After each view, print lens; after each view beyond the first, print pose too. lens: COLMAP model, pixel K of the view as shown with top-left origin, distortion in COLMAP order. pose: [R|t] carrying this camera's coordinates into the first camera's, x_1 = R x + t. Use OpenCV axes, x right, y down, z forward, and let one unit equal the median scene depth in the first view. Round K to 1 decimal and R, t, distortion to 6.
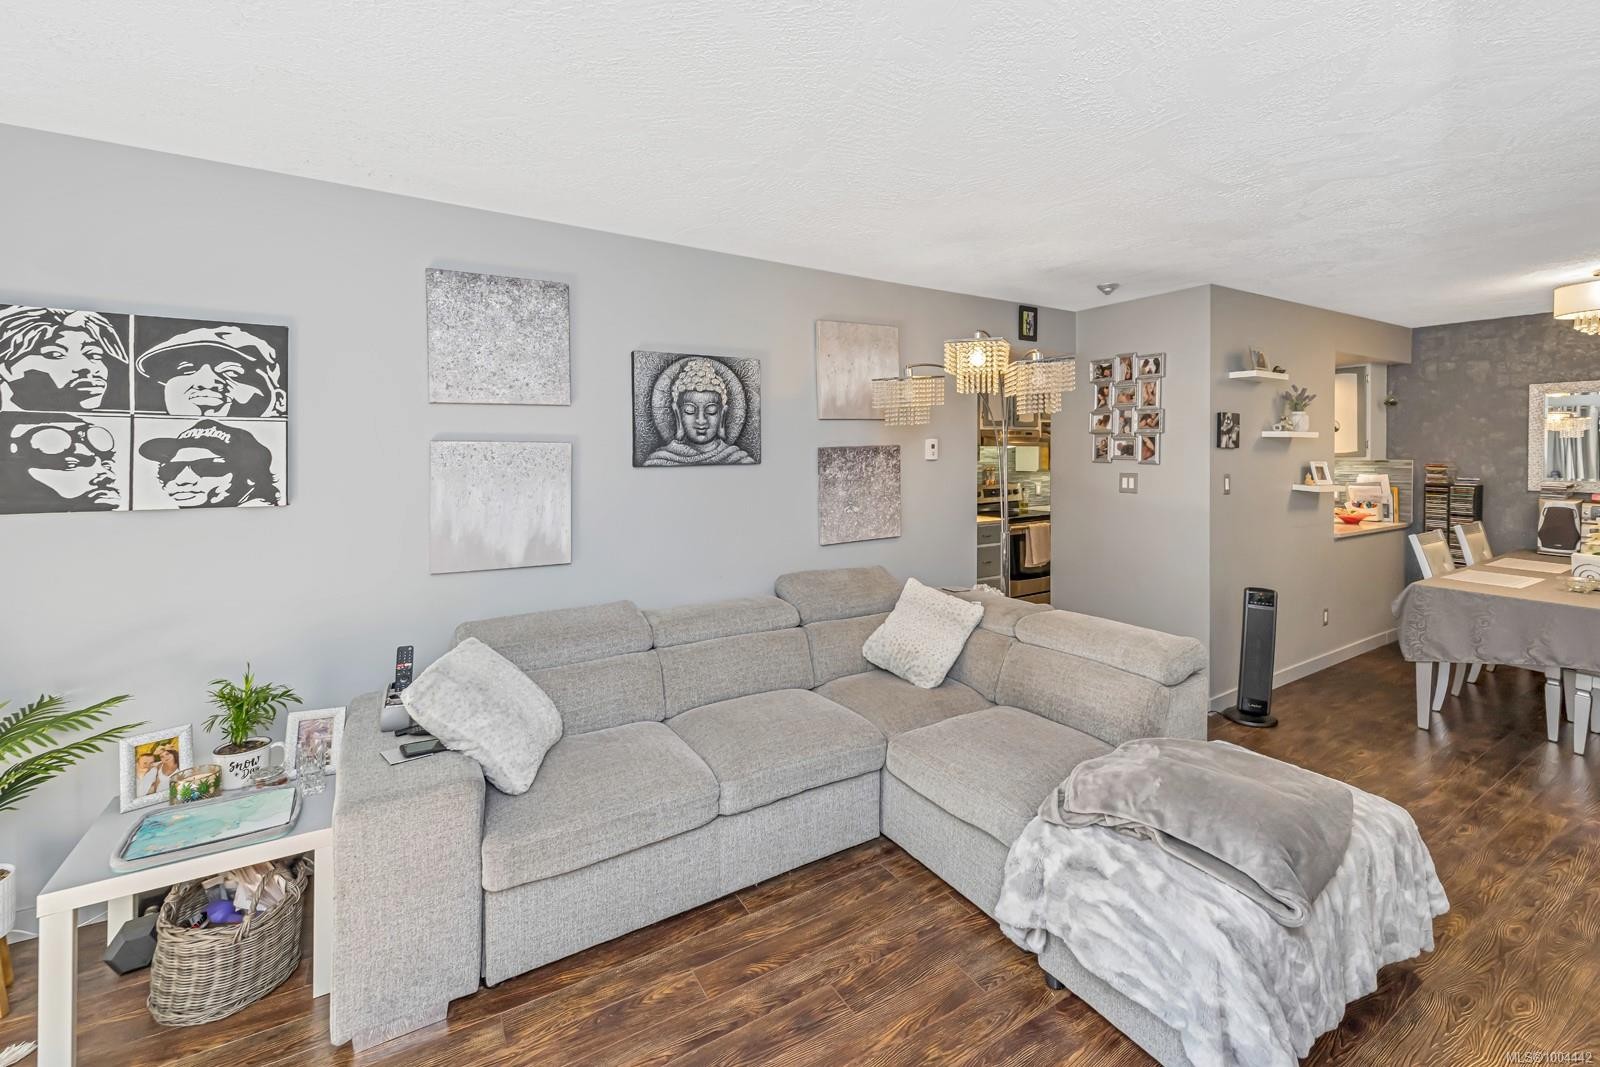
lens RADIAL K [[688.6, 0, 847.2], [0, 688.6, 456.9], [0, 0, 1]] dist [0.000377, -0.000593]
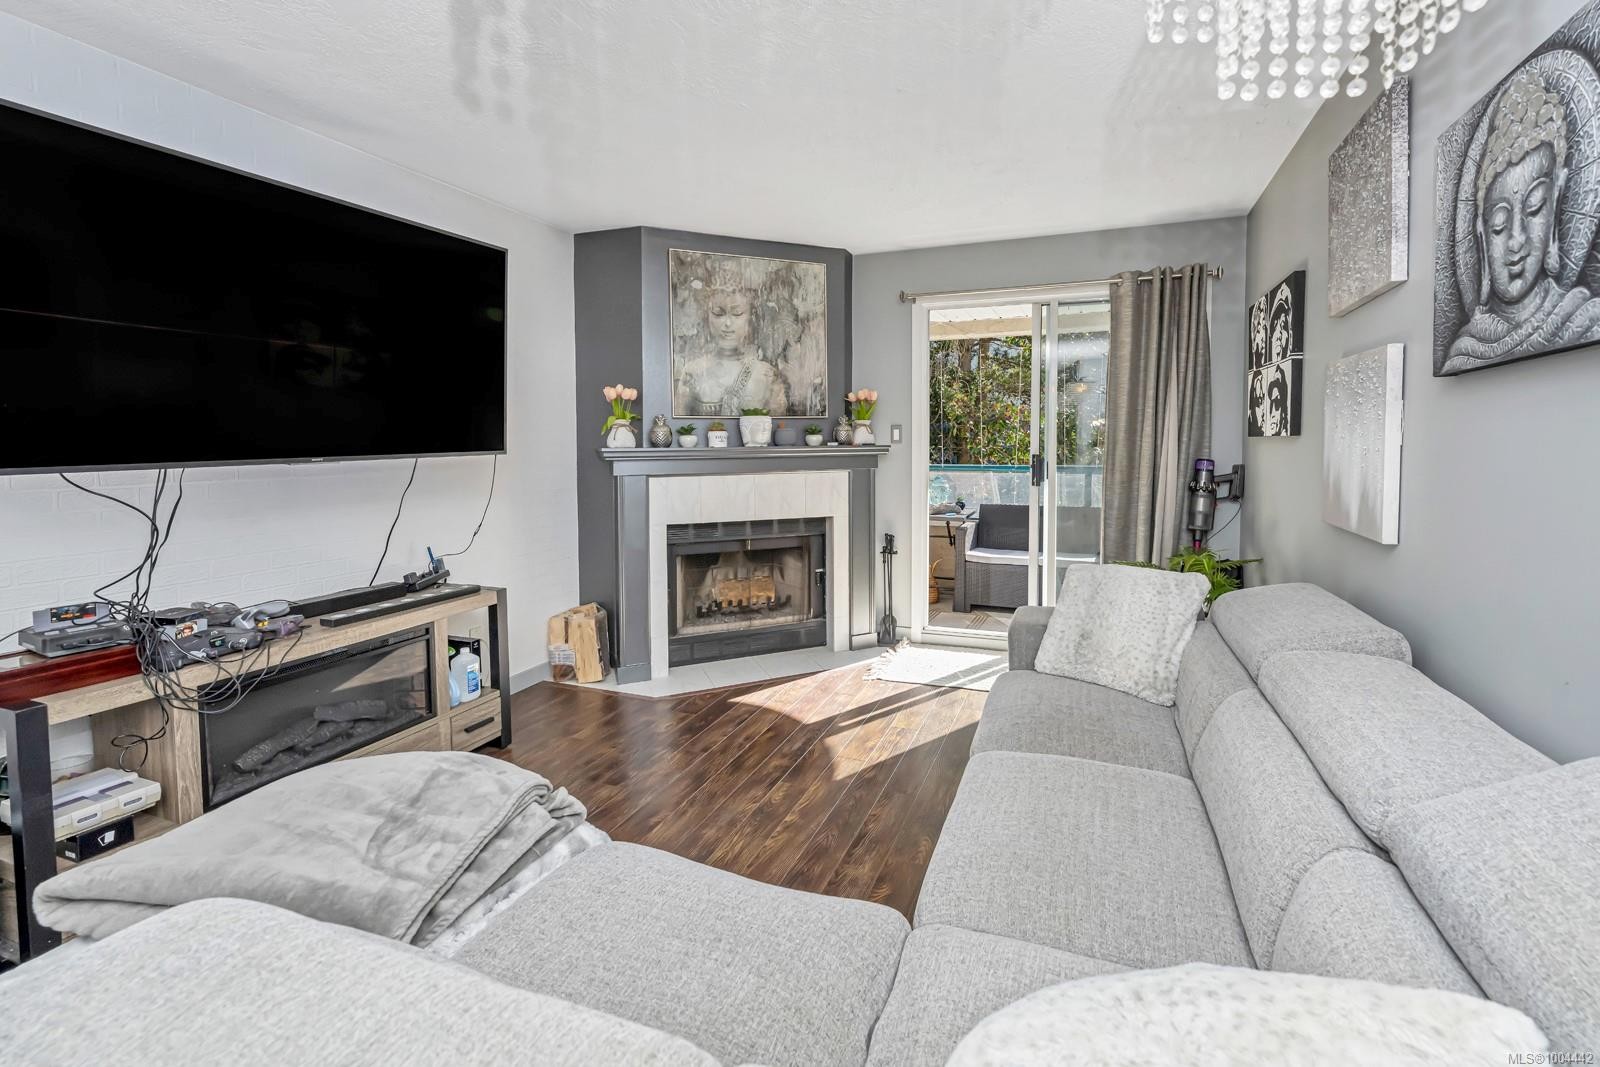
lens RADIAL K [[688.6, 0, 838.0], [0, 688.6, 476.9], [0, 0, 1]] dist [0.000377, -0.000593]
pose [[-0.798195, 0.031243, -0.601588, 0.267582], [-0.004109, 0.998349, 0.057300, 0.048017], [0.602385, 0.048208, -0.796749, 0.924800]]
